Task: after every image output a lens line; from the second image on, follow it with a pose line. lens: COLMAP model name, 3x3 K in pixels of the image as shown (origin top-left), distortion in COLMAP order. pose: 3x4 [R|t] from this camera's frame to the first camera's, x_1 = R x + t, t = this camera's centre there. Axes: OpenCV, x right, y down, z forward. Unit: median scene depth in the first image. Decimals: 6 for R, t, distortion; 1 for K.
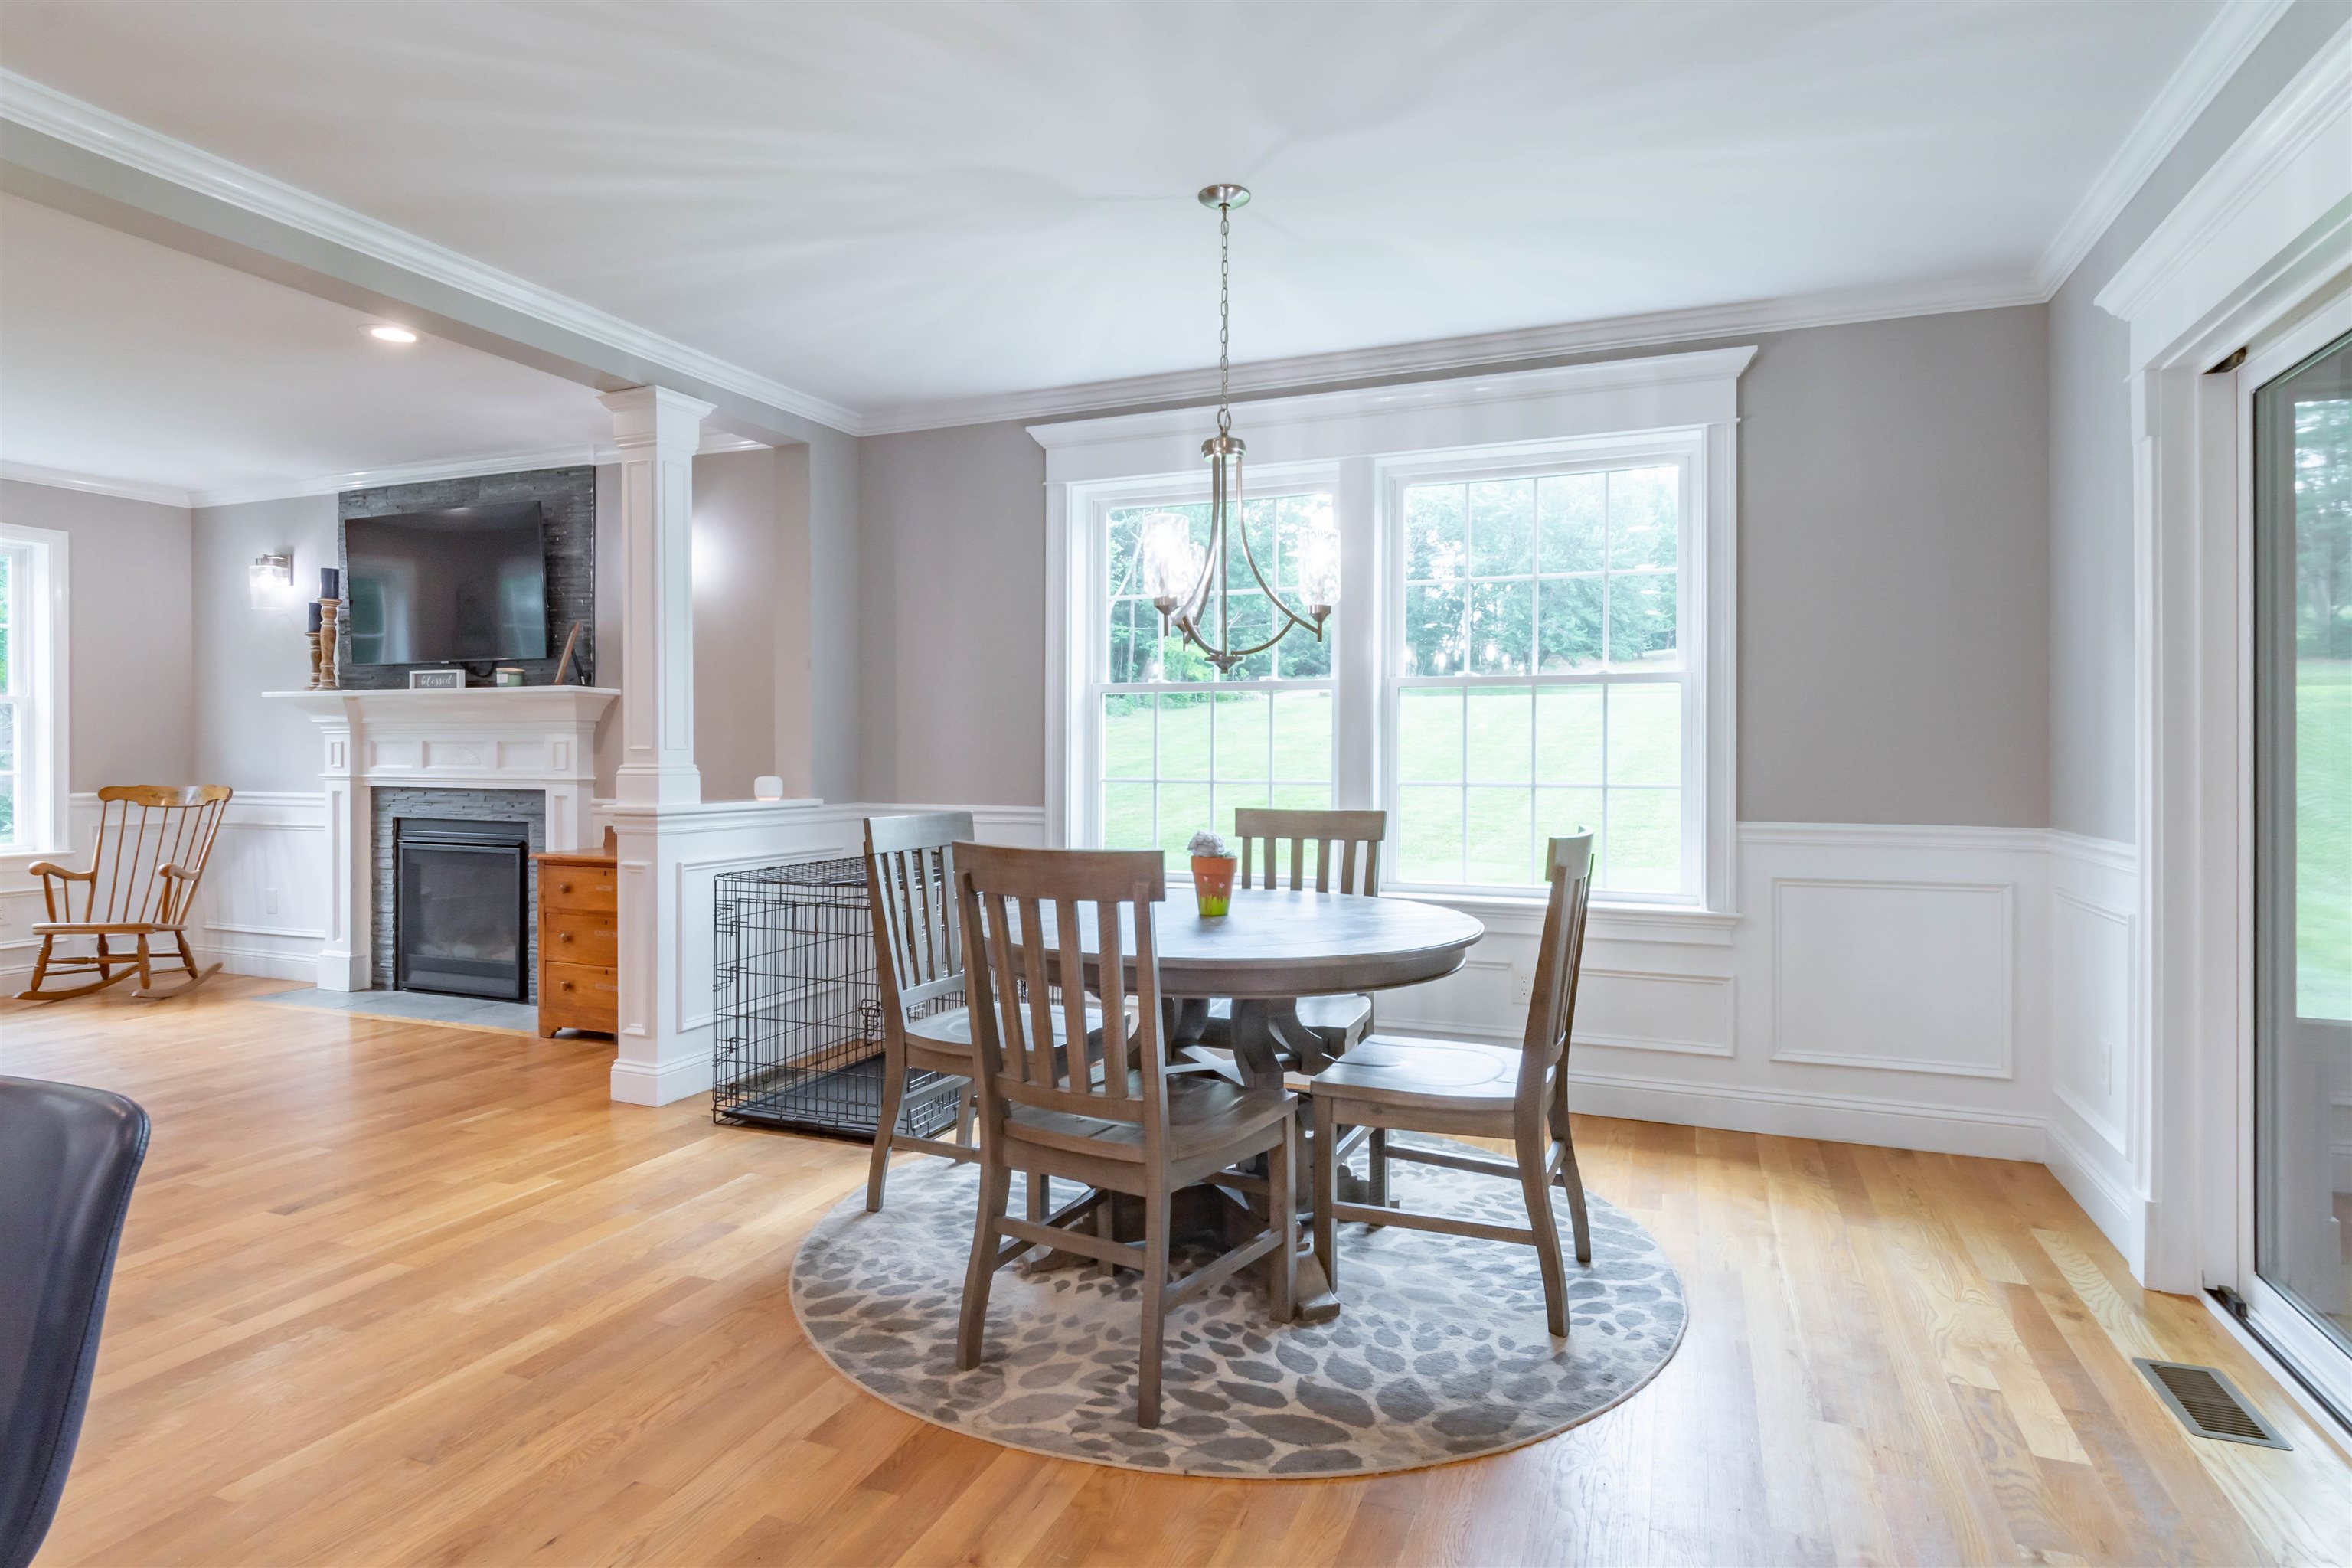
lens RADIAL K [[1264.3, 0, 1171.1], [0, 1264.3, 777.4], [0, 0, 1]] dist [0.001892, -0.002231]
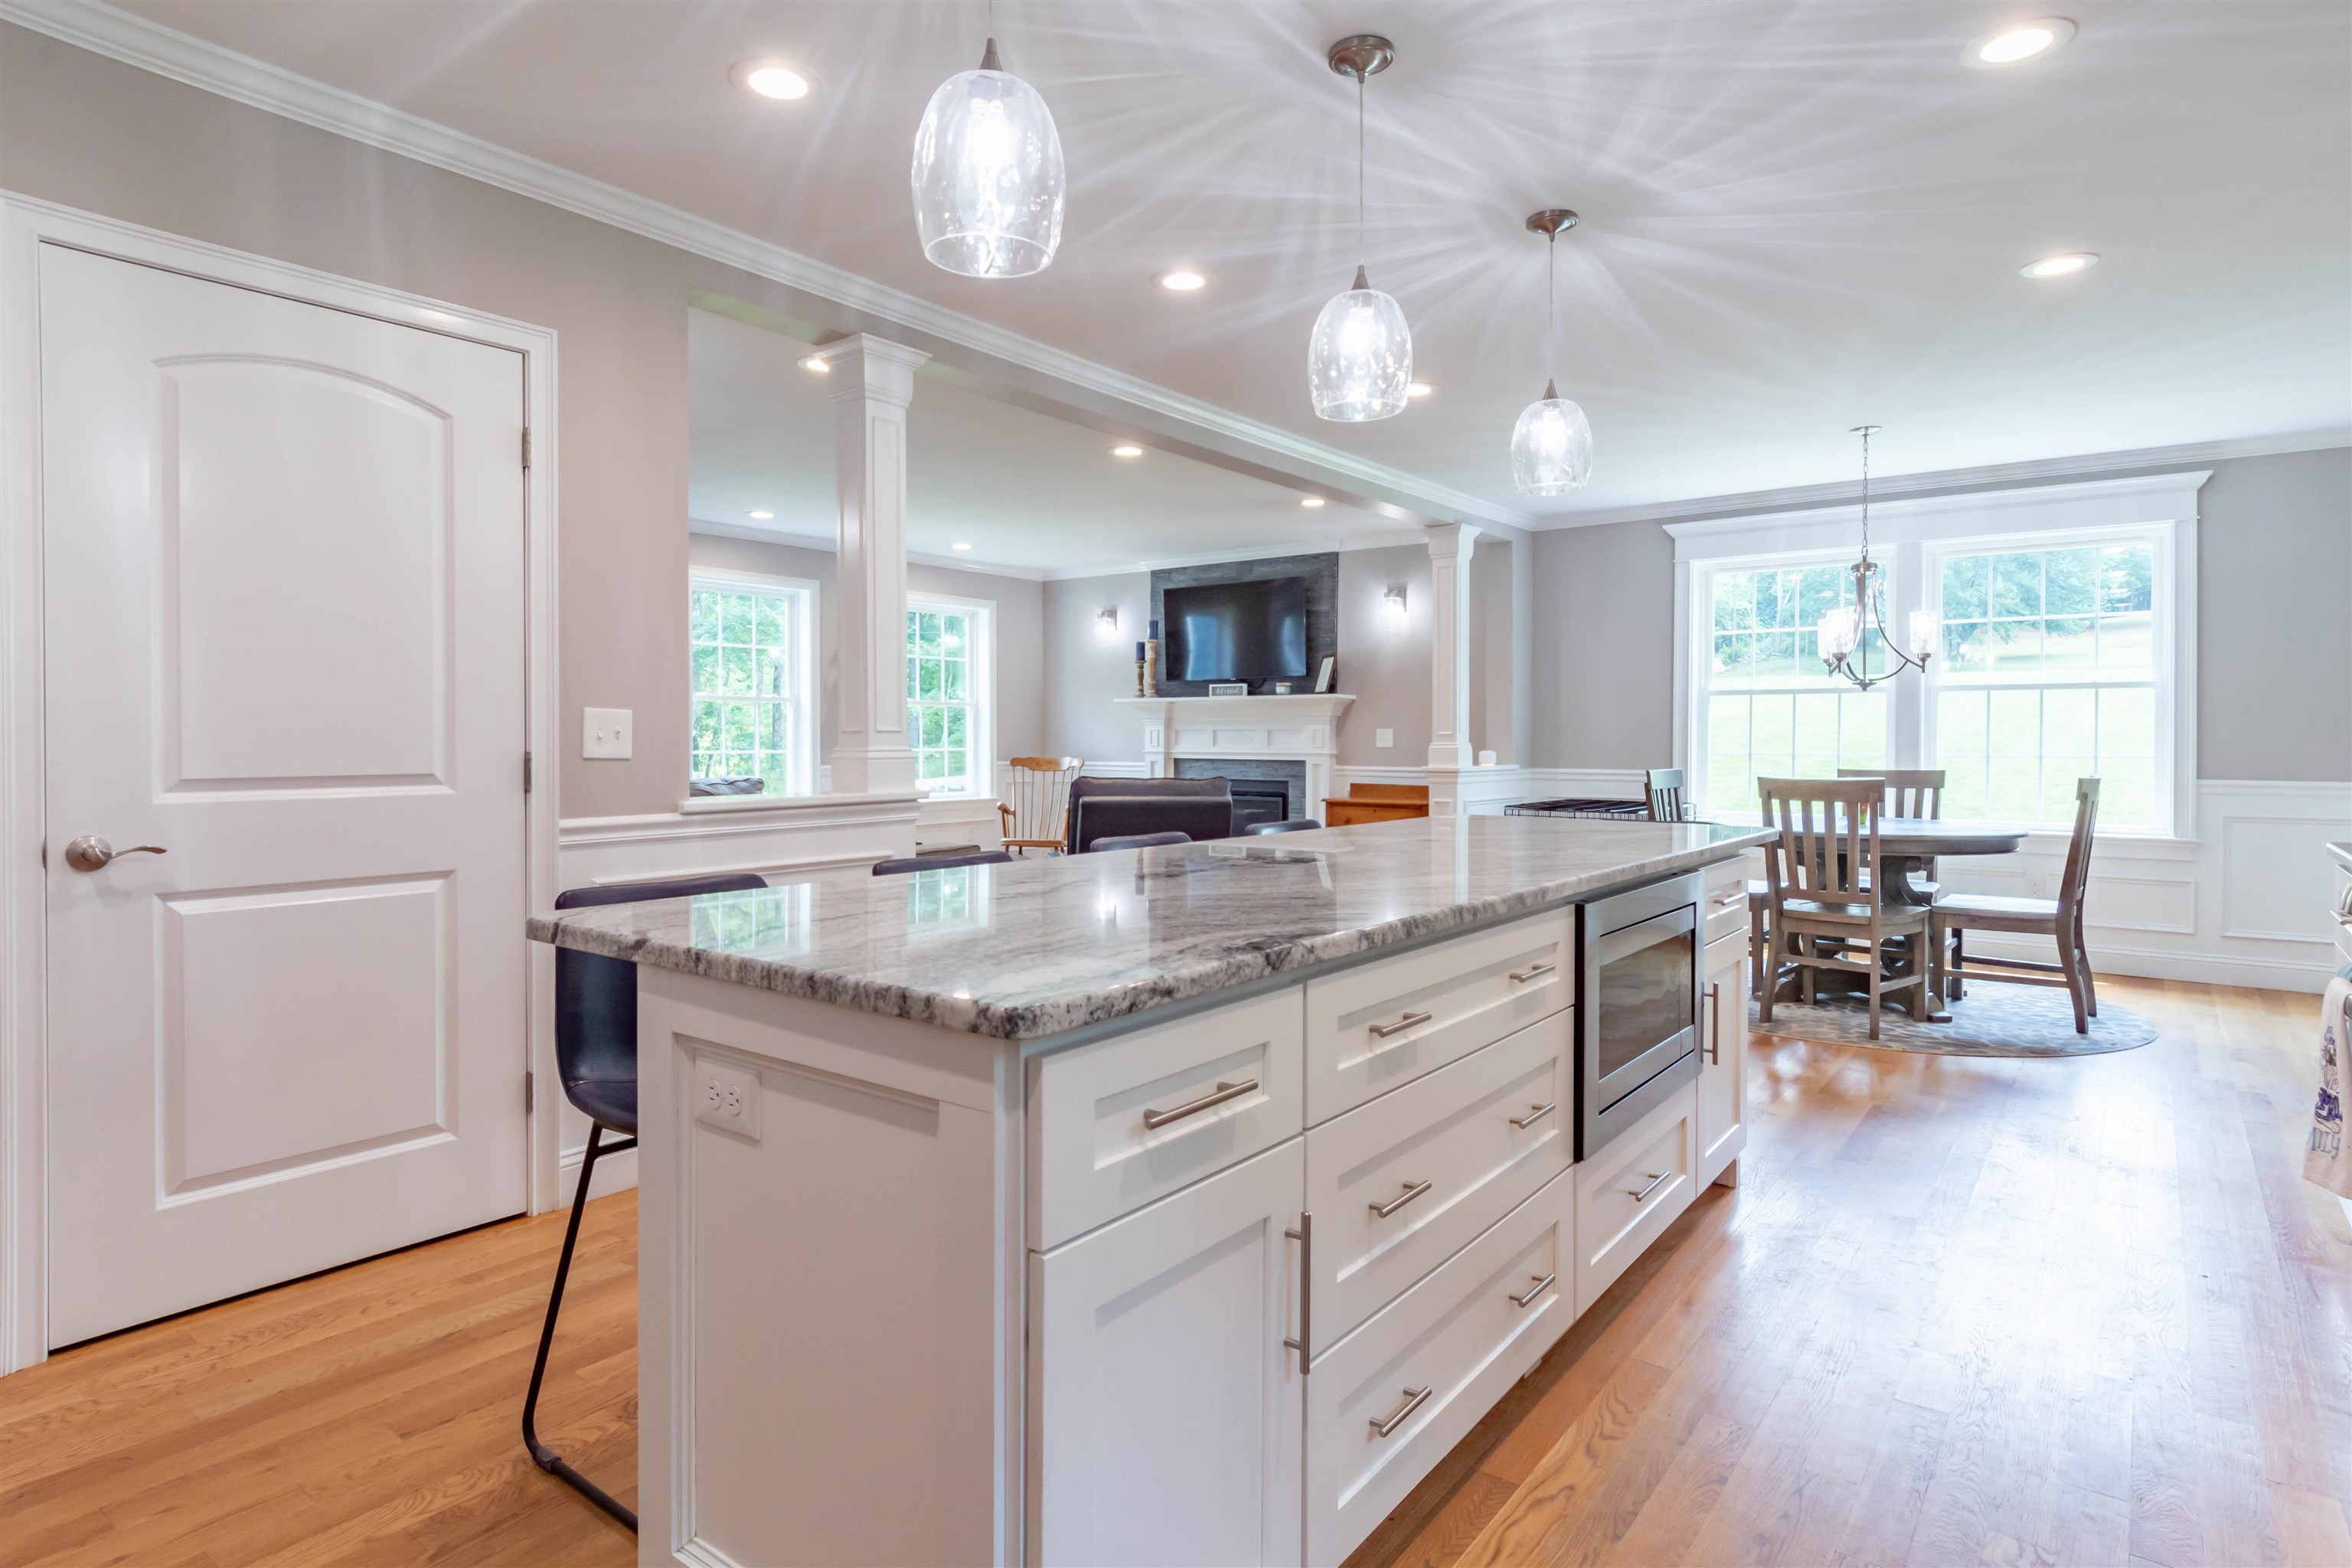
lens RADIAL K [[1264.3, 0, 1182.2], [0, 1264.3, 764.7], [0, 0, 1]] dist [0.001892, -0.002231]
pose [[0.964768, 0.002362, -0.263093, -0.230937], [-0.001249, 0.999990, 0.004400, 0.008850], [0.263100, -0.003916, 0.964760, -0.551804]]
